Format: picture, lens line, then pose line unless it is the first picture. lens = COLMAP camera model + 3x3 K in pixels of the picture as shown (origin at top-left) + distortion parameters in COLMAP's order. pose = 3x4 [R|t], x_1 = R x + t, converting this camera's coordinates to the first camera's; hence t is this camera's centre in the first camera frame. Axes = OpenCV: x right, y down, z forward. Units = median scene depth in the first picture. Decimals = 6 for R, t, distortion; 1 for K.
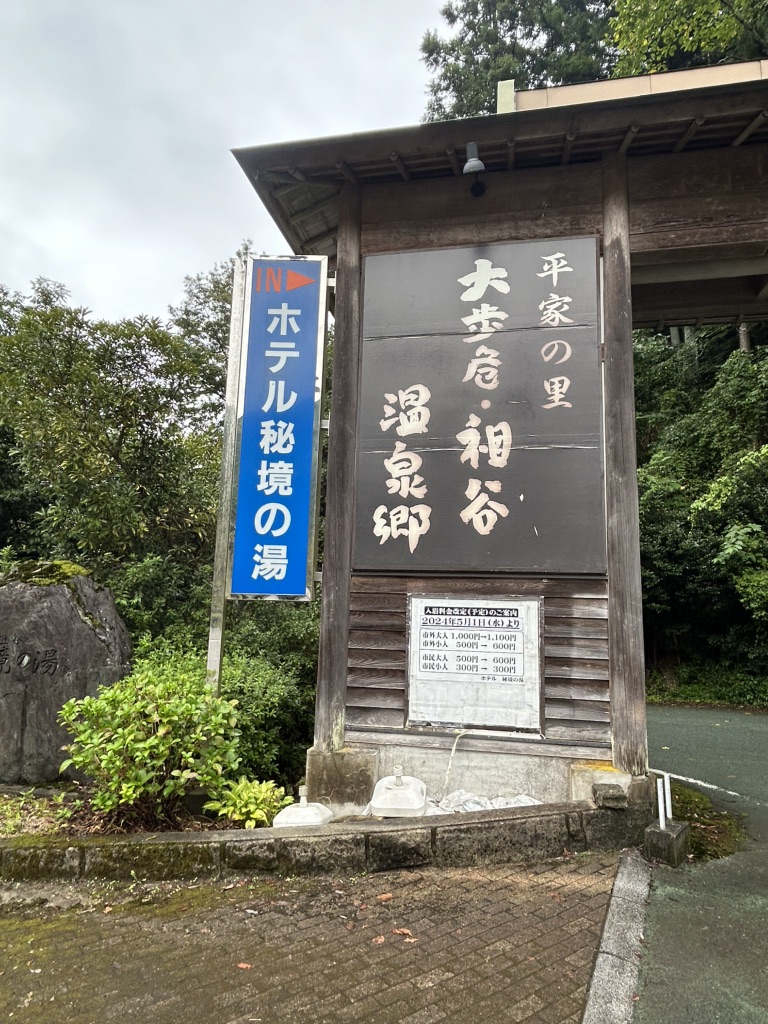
lens RADIAL K [[653.6, 0, 384.0], [0, 653.6, 512.0], [0, 0, 1]] dist [0.016518, -0.063645]
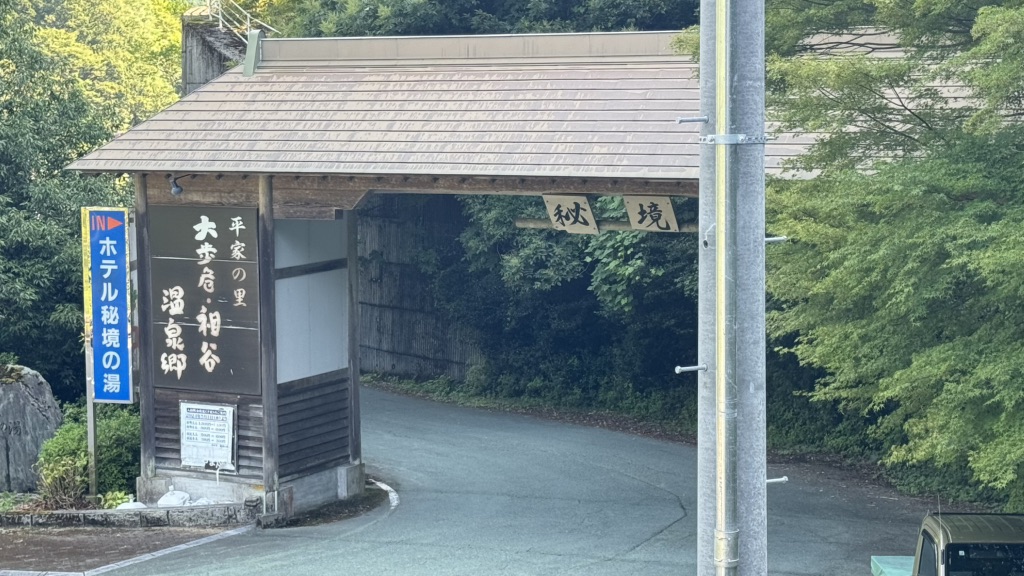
lens RADIAL K [[2093.6, 0, 512.0], [0, 2093.6, 288.0], [0, 0, 1]] dist [0.022582, -0.254356]
pose [[0.958838, -0.005808, -0.283894, 2.632922], [0.078734, 0.966026, 0.246158, -1.574816], [0.272820, -0.258378, 0.926720, -4.184803]]
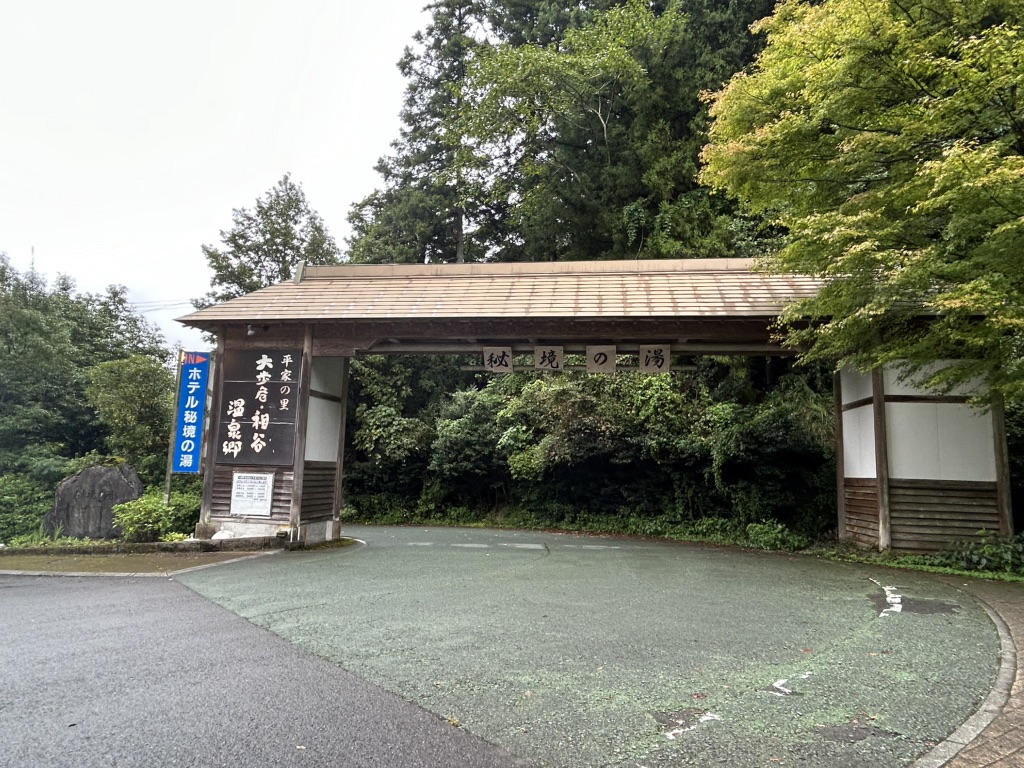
lens RADIAL K [[653.6, 0, 512.0], [0, 653.6, 384.0], [0, 0, 1]] dist [0.016518, -0.063645]
pose [[0.998427, 0.010684, 0.055032, 1.115317], [-0.011977, 0.999658, 0.023233, -0.351115], [-0.054765, -0.023855, 0.998214, -1.989888]]
